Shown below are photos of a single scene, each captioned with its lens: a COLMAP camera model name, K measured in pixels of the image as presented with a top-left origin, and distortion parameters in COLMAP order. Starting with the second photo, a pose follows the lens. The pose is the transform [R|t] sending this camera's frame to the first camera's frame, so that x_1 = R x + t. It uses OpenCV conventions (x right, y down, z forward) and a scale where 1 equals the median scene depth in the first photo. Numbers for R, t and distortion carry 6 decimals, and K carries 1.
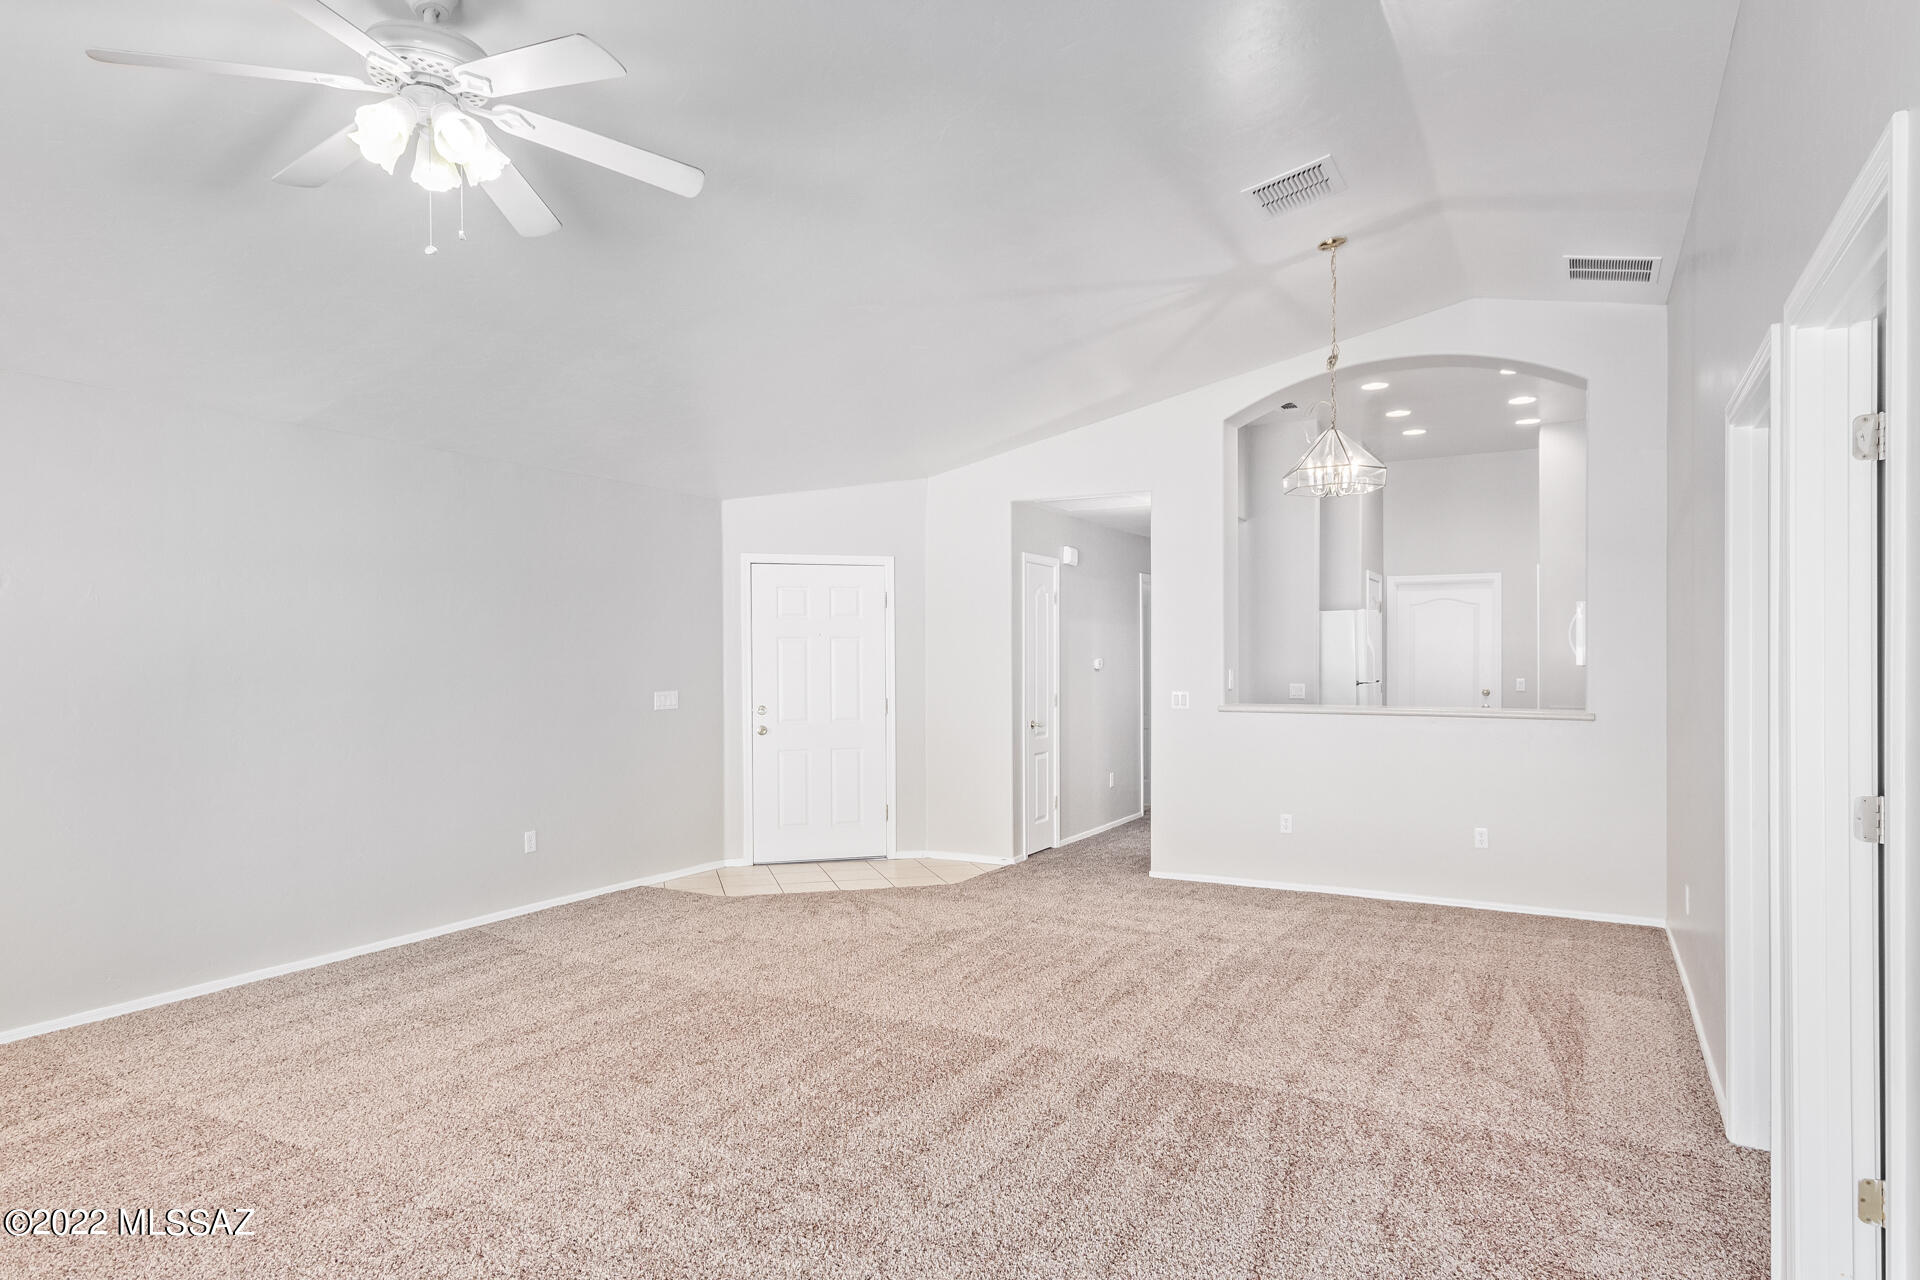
lens RADIAL K [[1109.9, 0, 961.5], [0, 1109.9, 658.2], [0, 0, 1]] dist [0.000088, 0.000064]
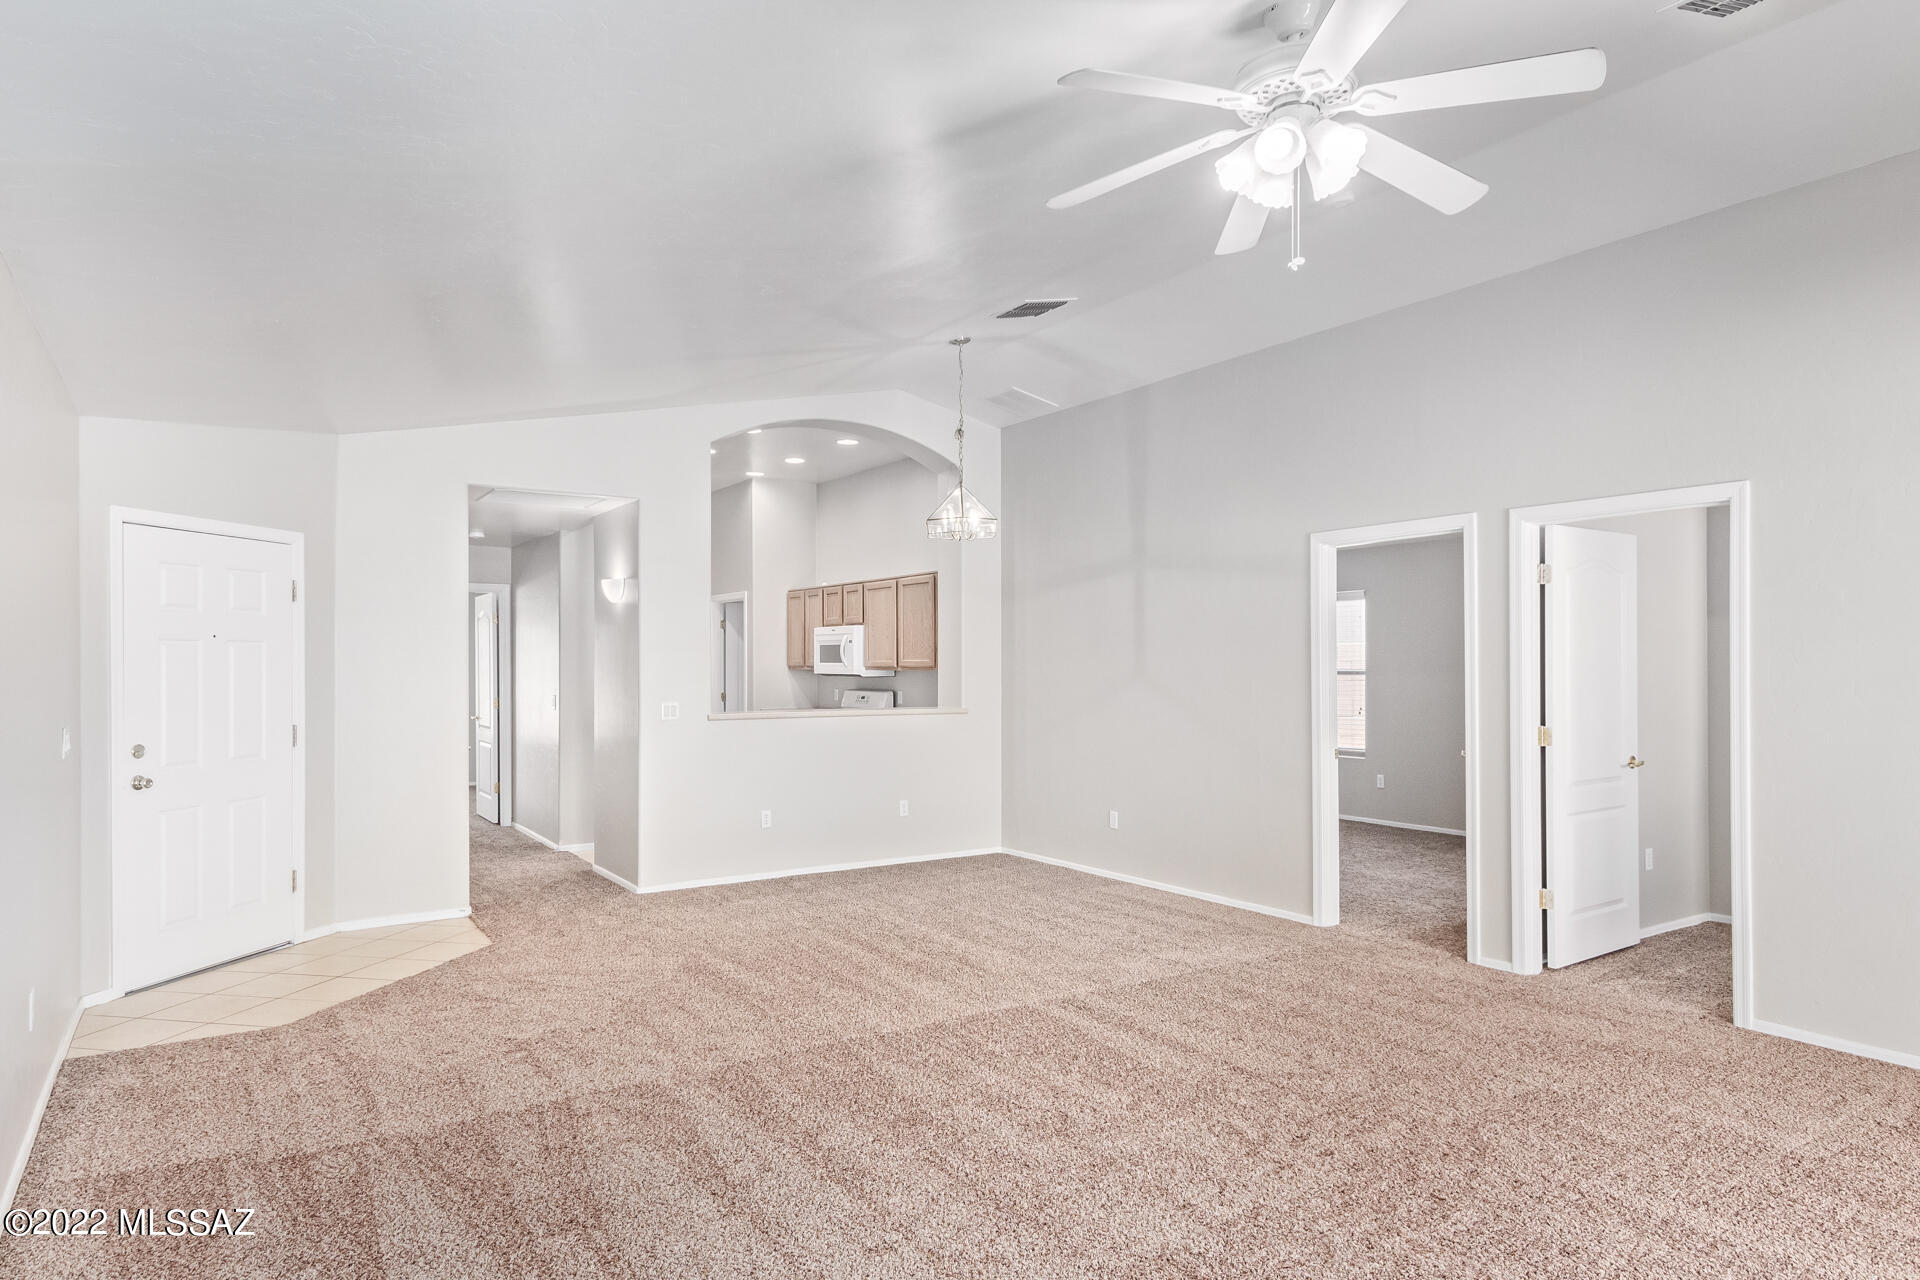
lens RADIAL K [[1126.6, 0, 949.7], [0, 1126.6, 668.7], [0, 0, 1]] dist [-0.026048, -0.000080]
pose [[0.457961, -0.001520, 0.888971, -0.587884], [0.007193, 0.999972, -0.001996, 0.003581], [-0.888943, 0.007308, 0.457959, 0.313051]]
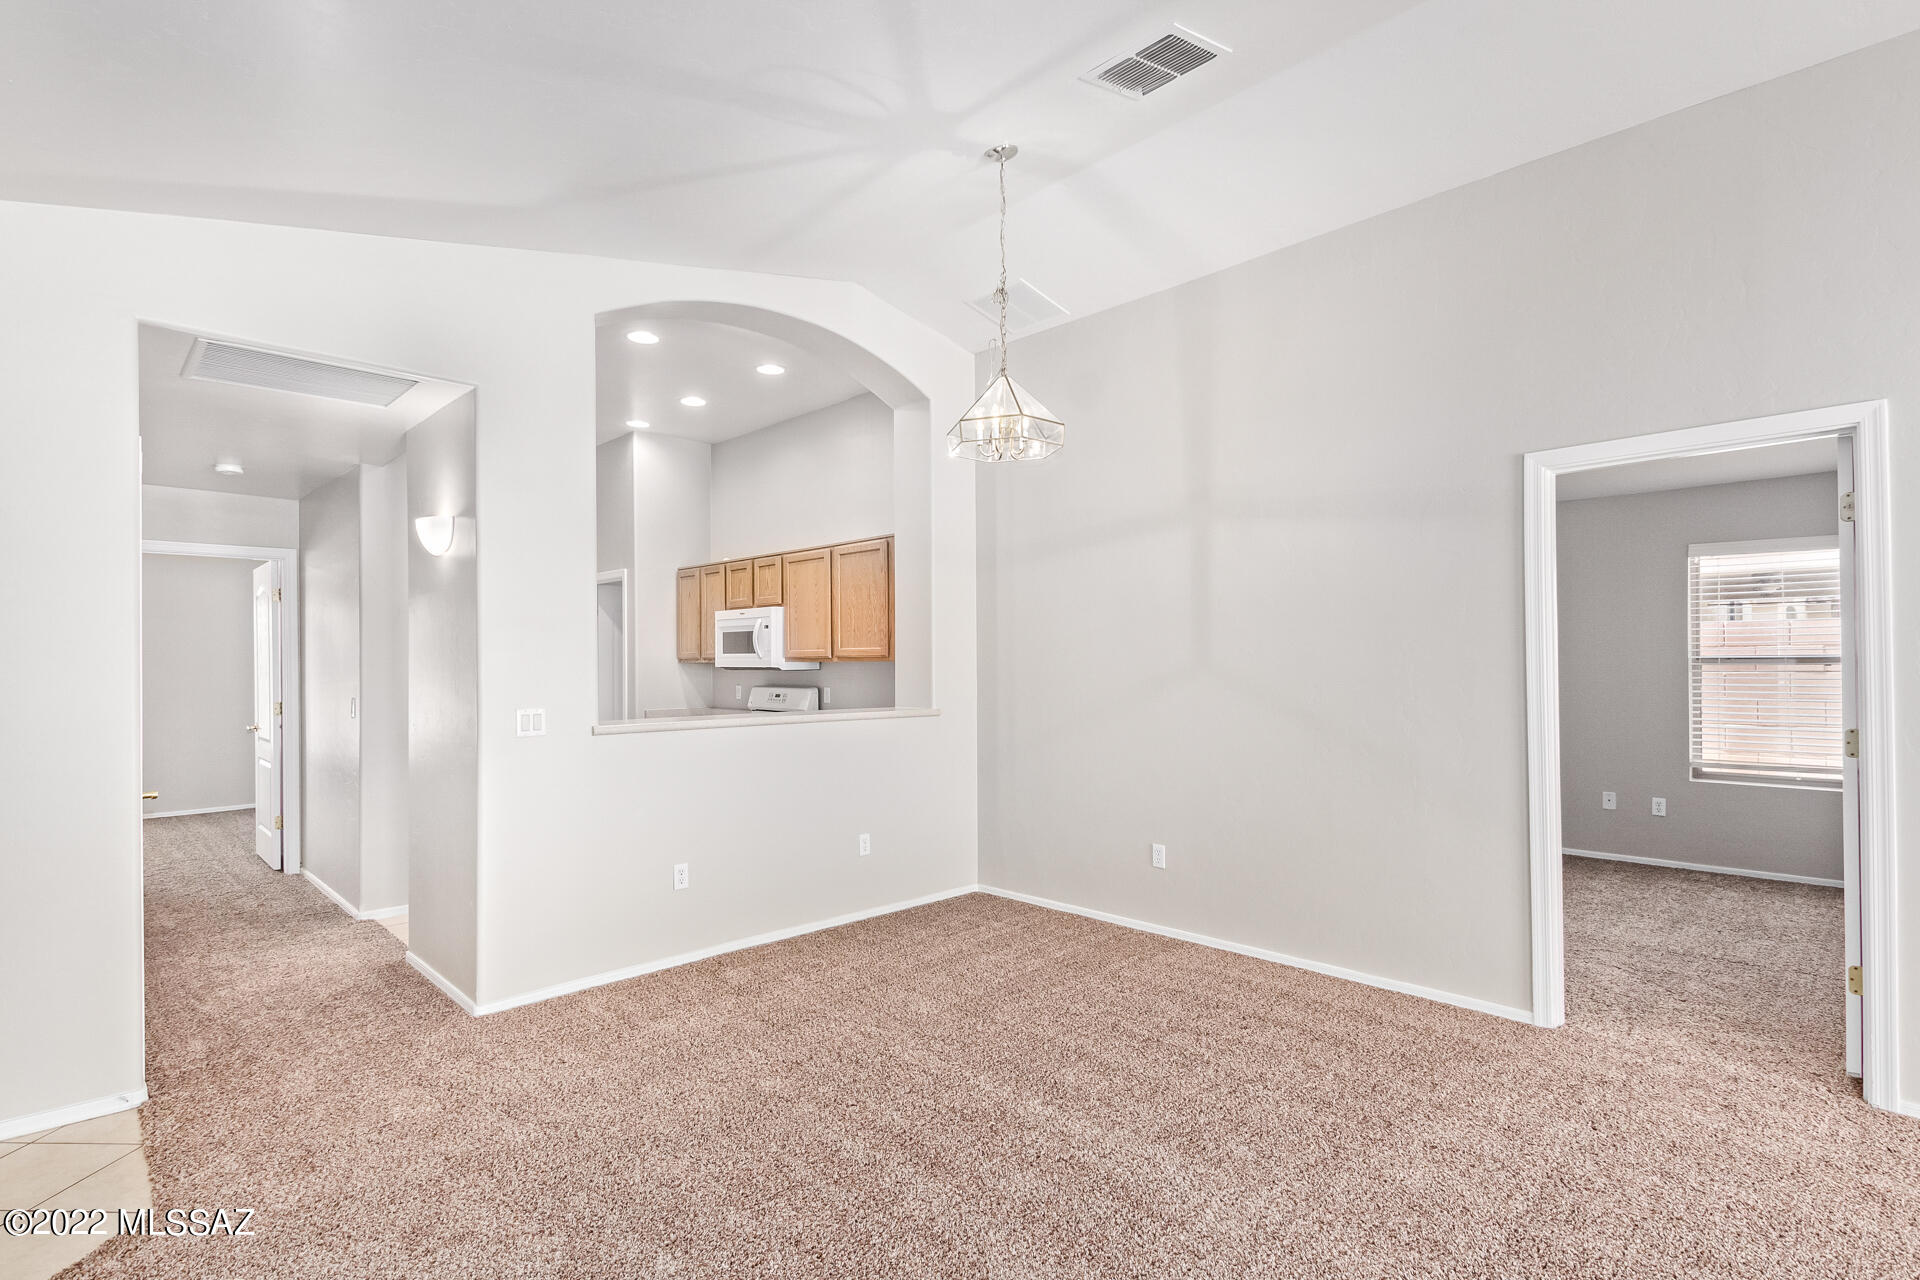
lens RADIAL K [[936.1, 0, 959.3], [0, 936.1, 665.9], [0, 0, 1]] dist [0.001917, -0.004335]
pose [[0.281423, -0.002122, 0.959582, -0.253966], [0.012218, 0.999924, -0.001372, 0.009003], [-0.959506, 0.012110, 0.281427, 0.608919]]
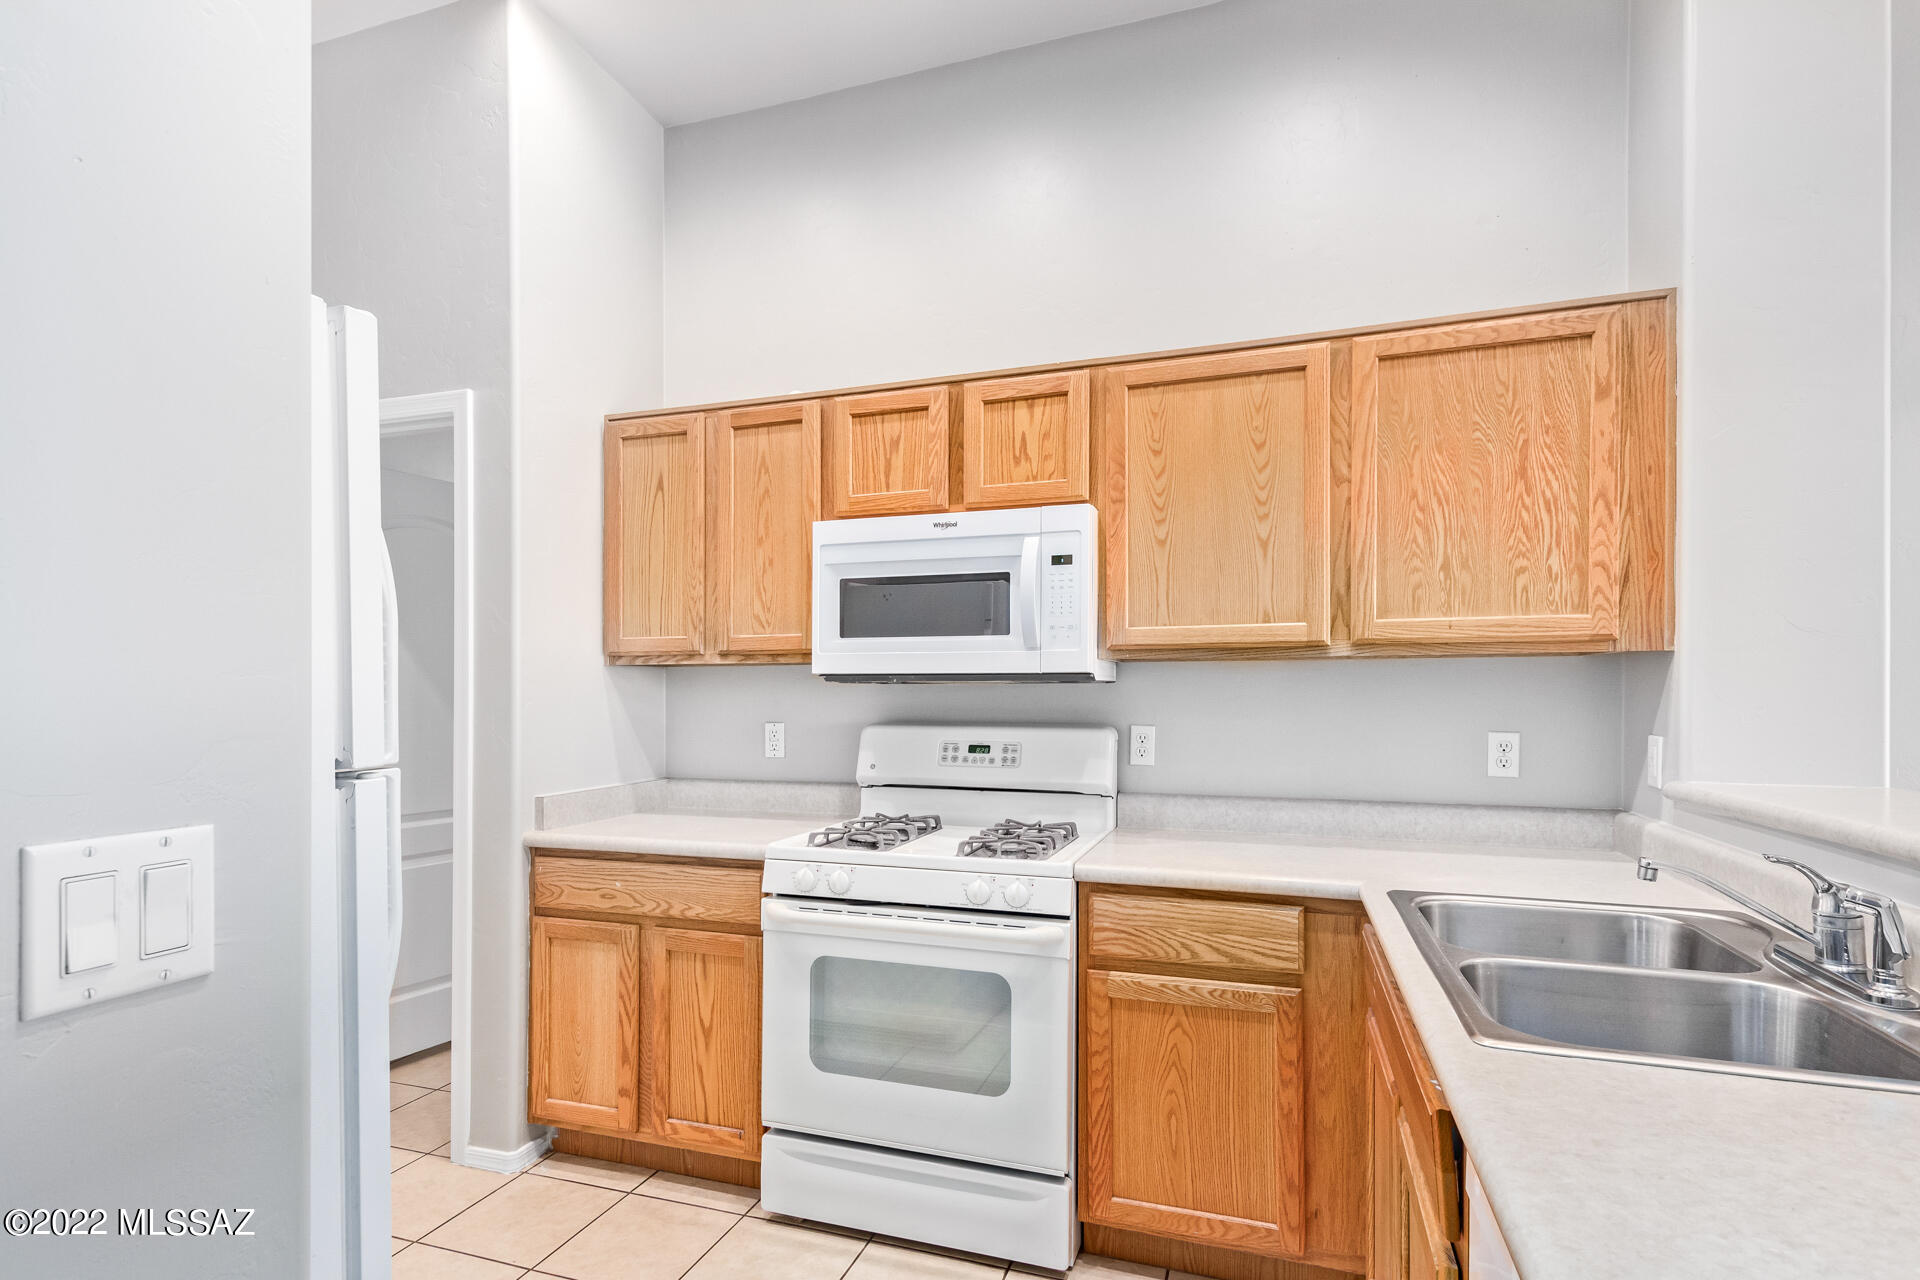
lens RADIAL K [[936.1, 0, 959.3], [0, 936.1, 665.9], [0, 0, 1]] dist [0.001917, -0.004335]
pose [[-0.174946, 0.026511, 0.984221, 0.264432], [0.010382, 0.999632, -0.025081, 0.012630], [-0.984523, 0.005830, -0.175157, 1.149544]]
